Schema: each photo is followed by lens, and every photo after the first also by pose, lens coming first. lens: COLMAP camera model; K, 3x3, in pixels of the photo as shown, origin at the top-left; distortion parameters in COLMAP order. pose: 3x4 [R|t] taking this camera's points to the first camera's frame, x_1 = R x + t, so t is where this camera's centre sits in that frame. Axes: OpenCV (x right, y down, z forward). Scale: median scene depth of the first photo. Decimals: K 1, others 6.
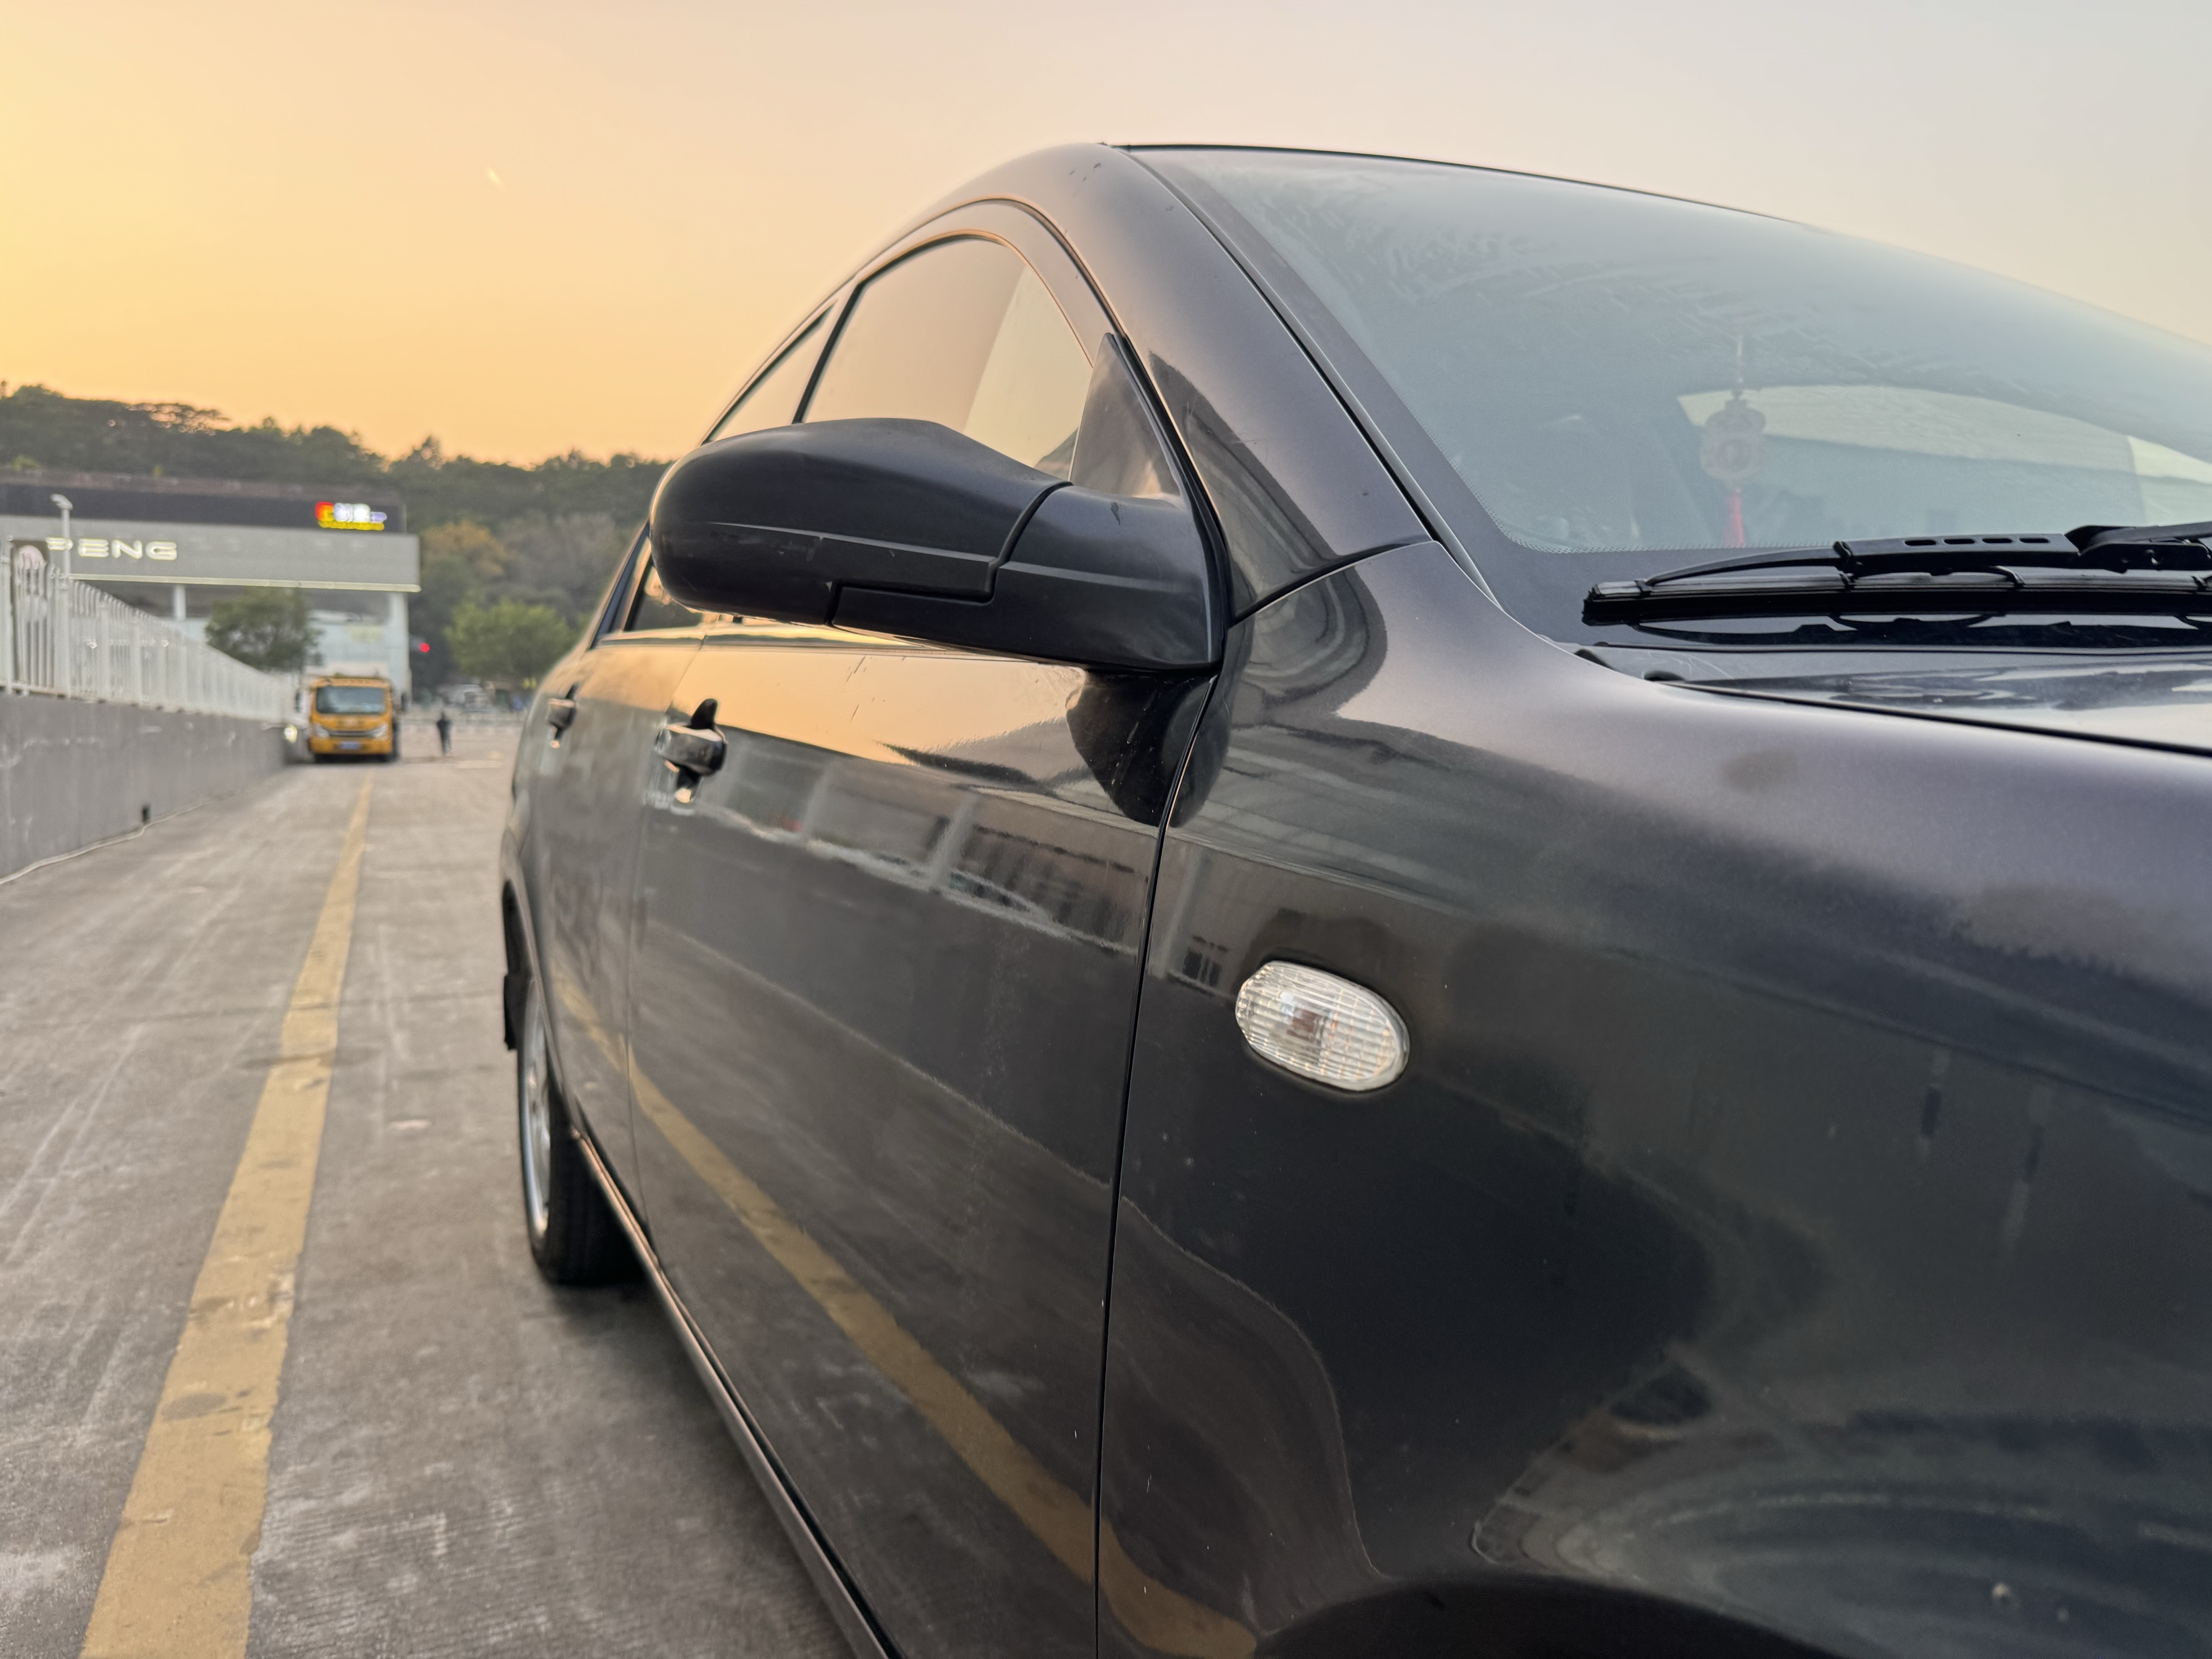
lens RADIAL K [[1558.6, 0, 1121.4], [0, 1558.6, 822.9], [0, 0, 1]] dist [0.003391, -0.007569]
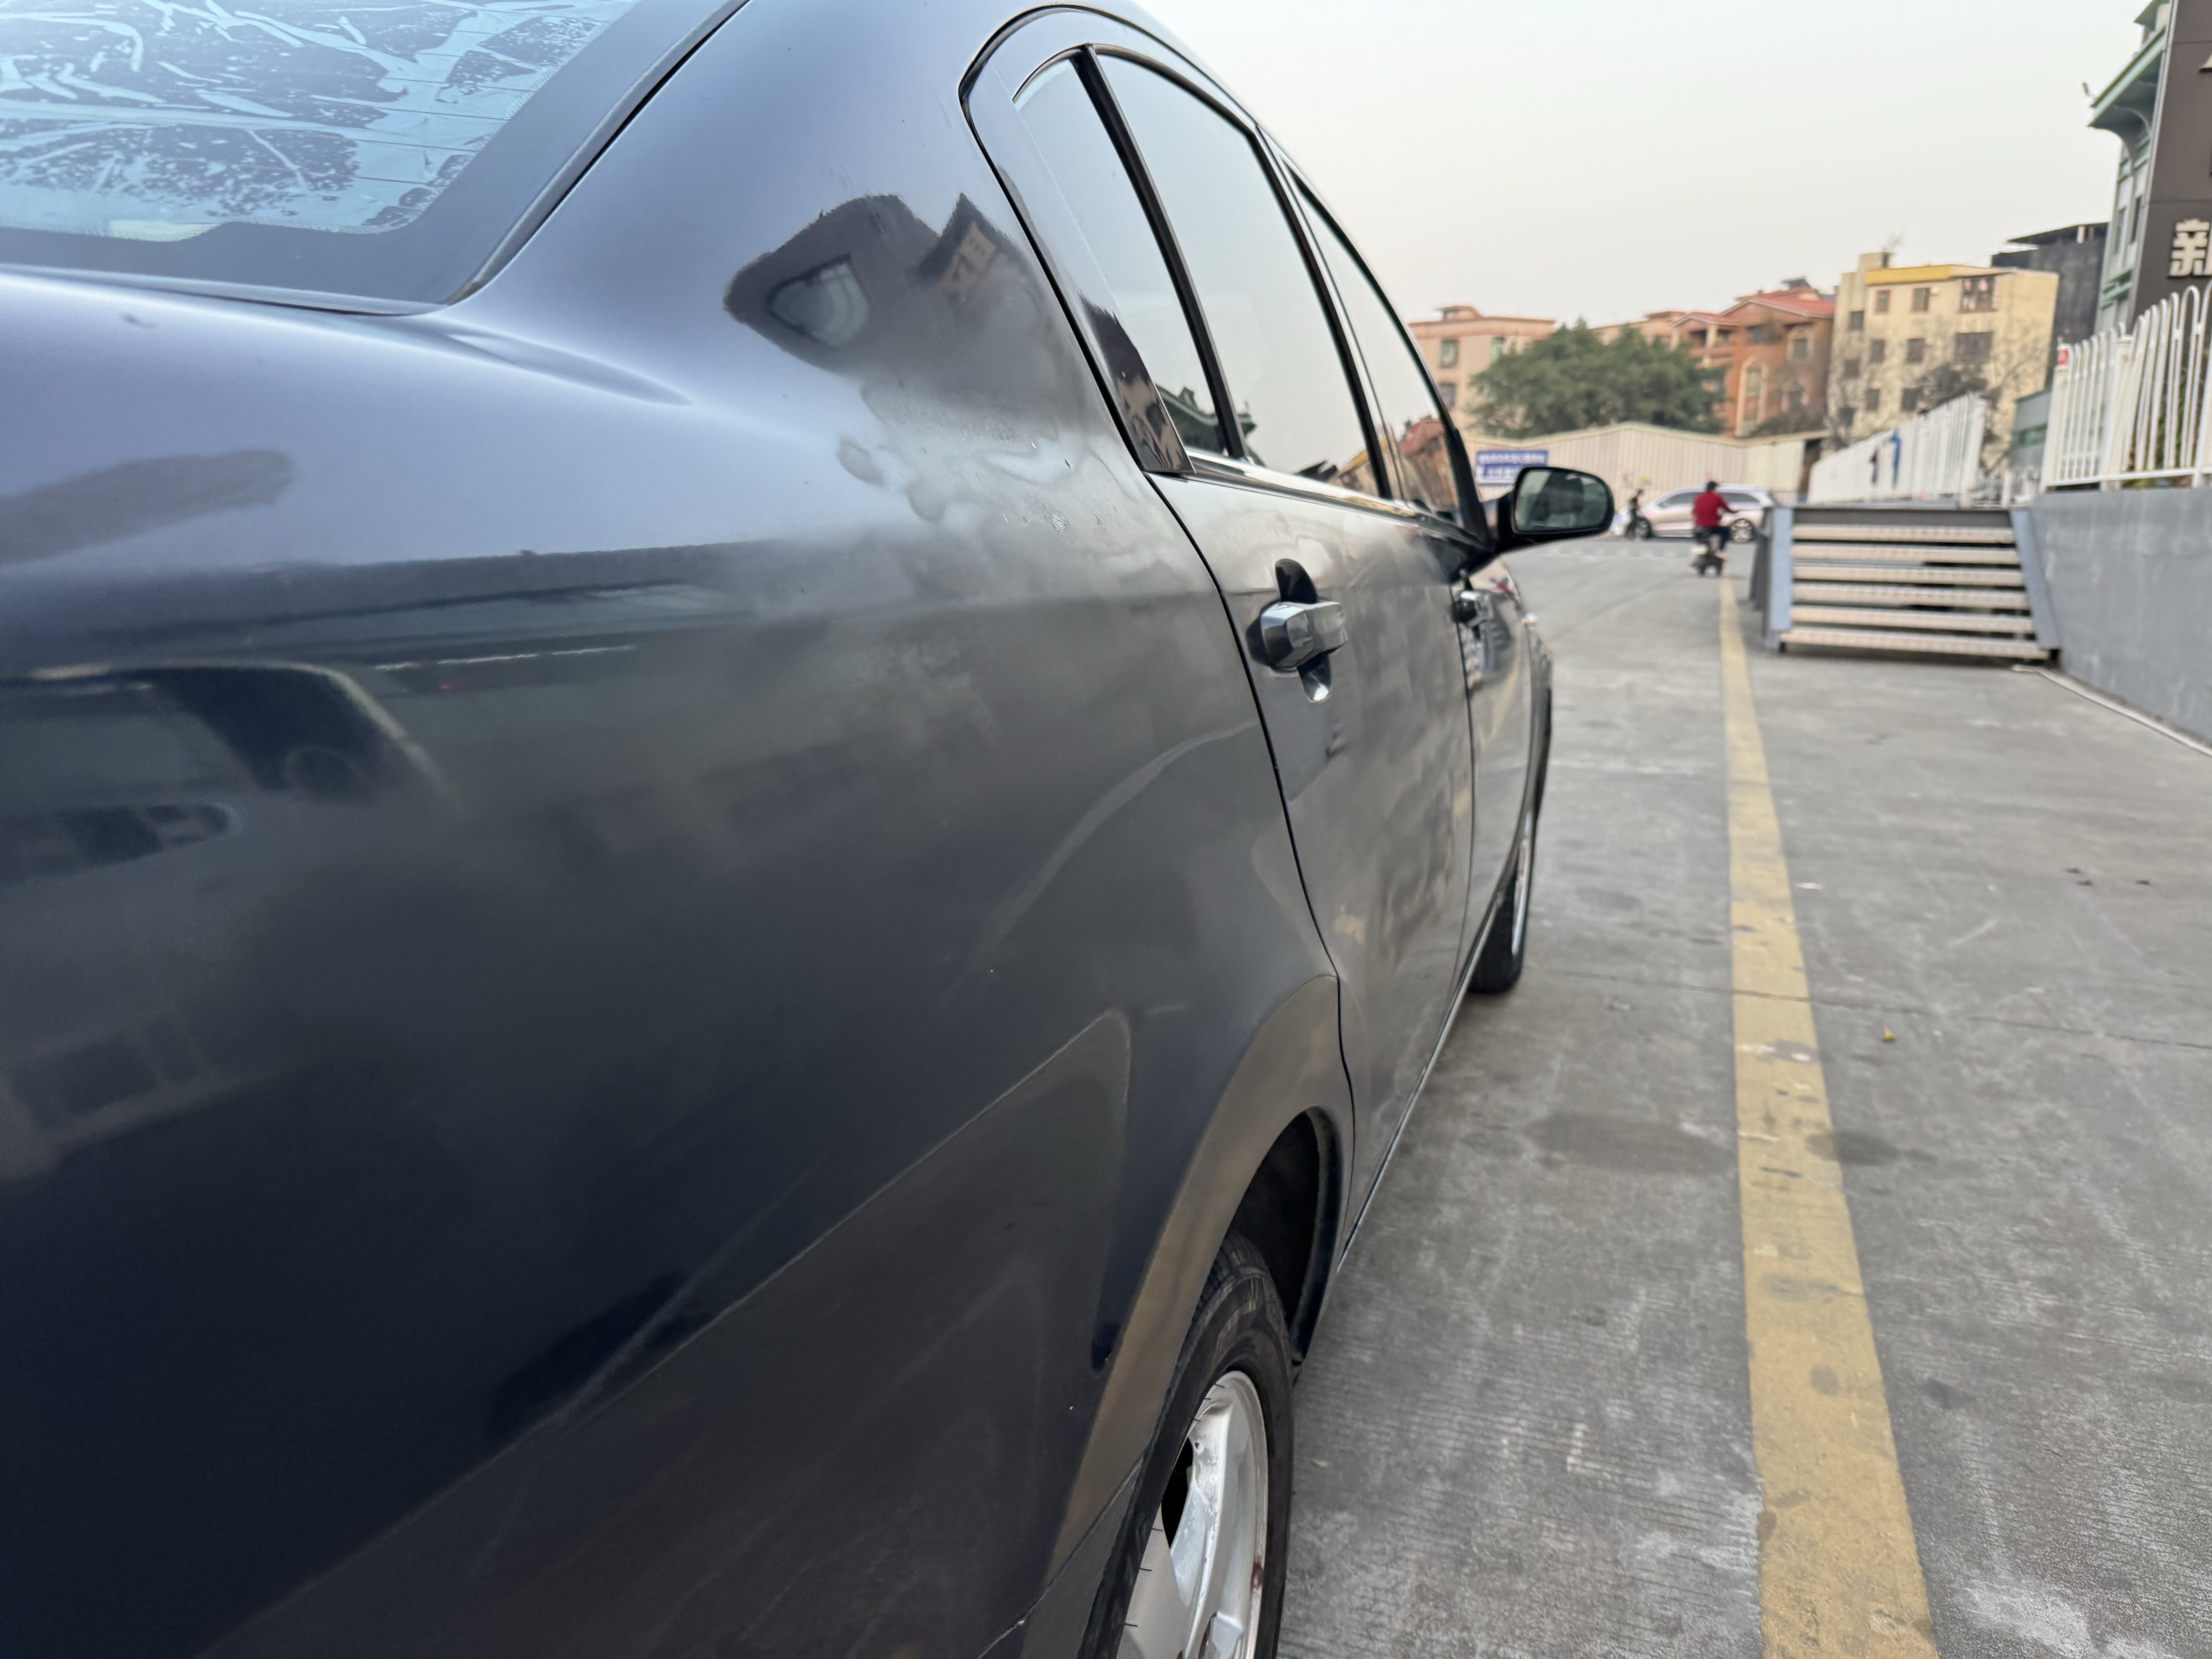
lens RADIAL K [[1586.3, 0, 1121.0], [0, 1586.3, 819.7], [0, 0, 1]] dist [0.029898, -0.049044]
pose [[-0.698063, -0.156291, 0.698772, -0.518281], [0.023548, 0.970349, 0.240558, -0.098777], [-0.715649, 0.184380, -0.673684, 1.070582]]
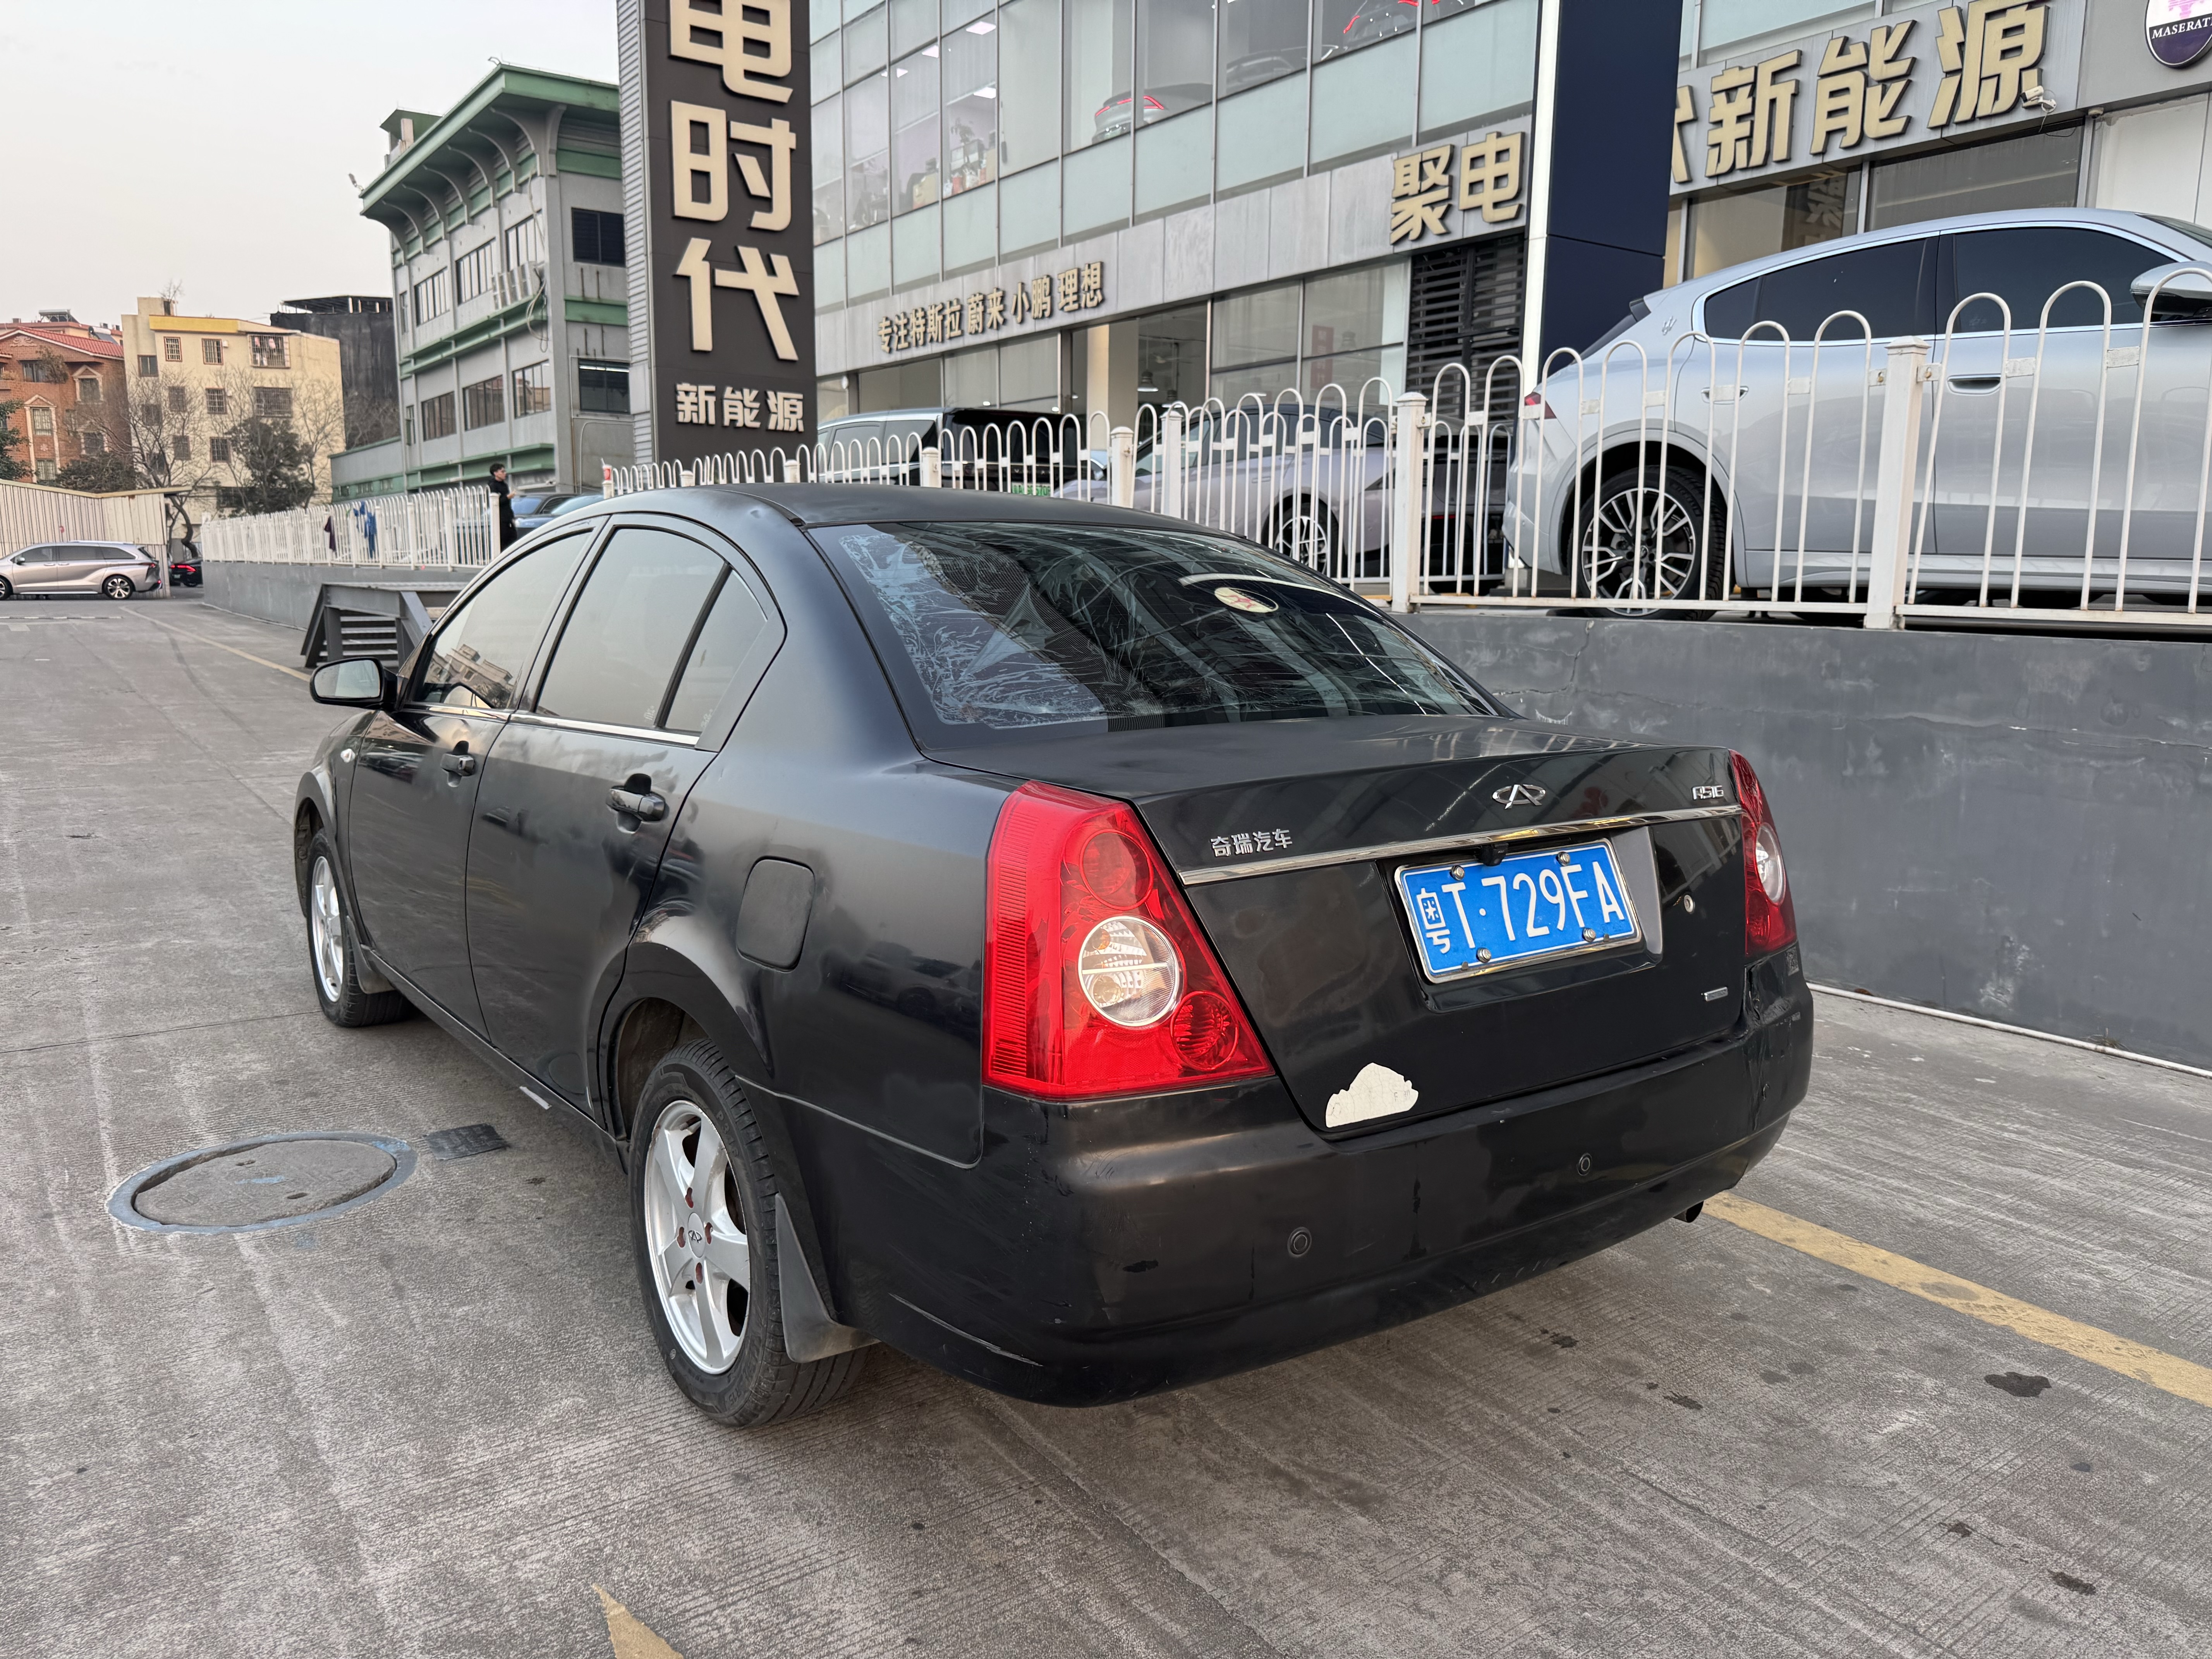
lens RADIAL K [[1554.1, 0, 1108.4], [0, 1554.1, 833.9], [0, 0, 1]] dist [0.003703, -0.010544]
pose [[-0.984996, 0.011343, -0.172204, 0.104408], [-0.028025, 0.974079, 0.224464, -0.256736], [0.170286, 0.225923, -0.959146, 1.909448]]
